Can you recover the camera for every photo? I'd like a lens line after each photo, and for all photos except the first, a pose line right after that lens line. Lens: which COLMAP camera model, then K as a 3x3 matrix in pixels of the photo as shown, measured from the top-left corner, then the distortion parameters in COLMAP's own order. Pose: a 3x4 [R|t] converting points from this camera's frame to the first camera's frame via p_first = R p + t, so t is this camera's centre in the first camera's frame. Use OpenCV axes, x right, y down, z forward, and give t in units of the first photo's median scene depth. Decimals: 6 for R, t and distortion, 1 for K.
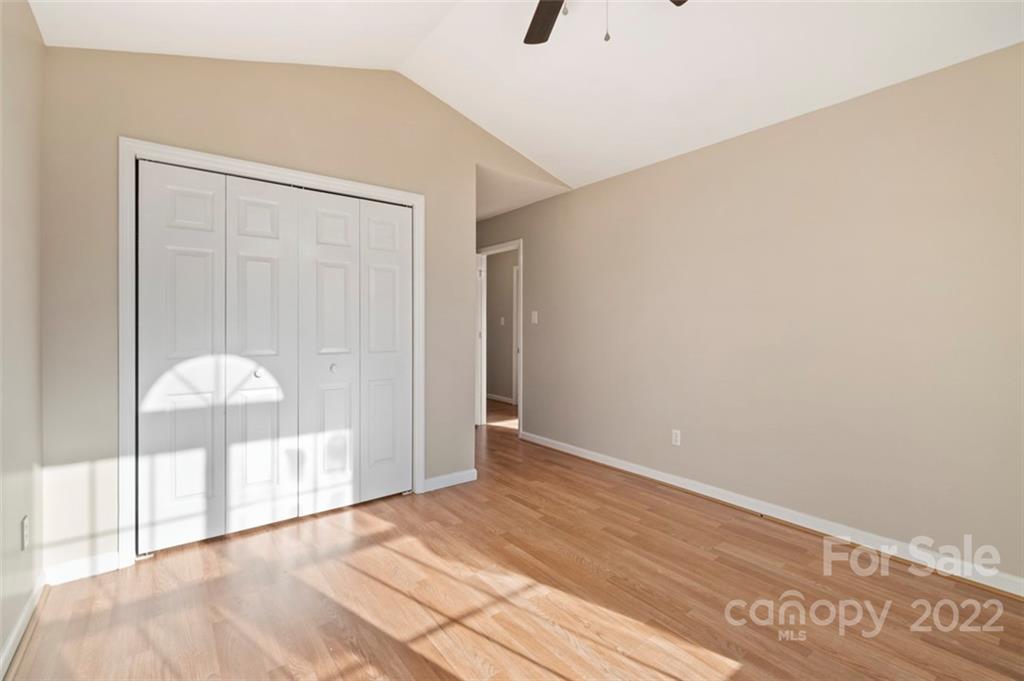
lens RADIAL K [[446.1, 0, 507.5], [0, 446.1, 325.9], [0, 0, 1]] dist [-0.004014, 0.001914]
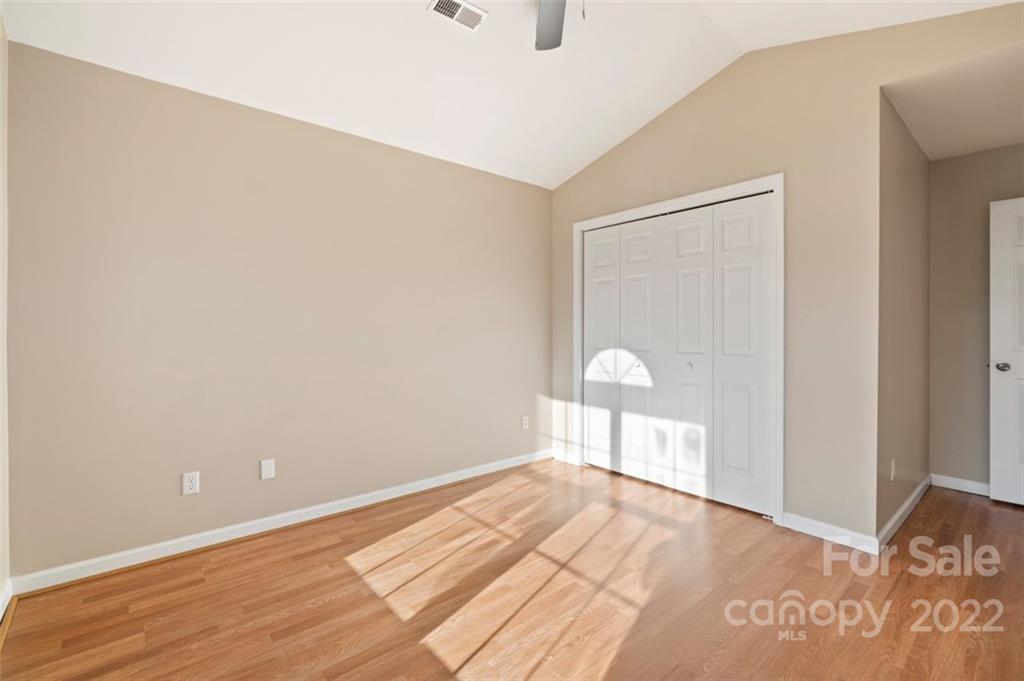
lens RADIAL K [[446.1, 0, 505.5], [0, 446.1, 331.9], [0, 0, 1]] dist [-0.004014, 0.001914]
pose [[0.047711, 0.000109, -0.998861, 0.822387], [-0.000375, 1.000000, 0.000091, 0.010707], [0.998861, 0.000370, 0.047711, 0.579574]]
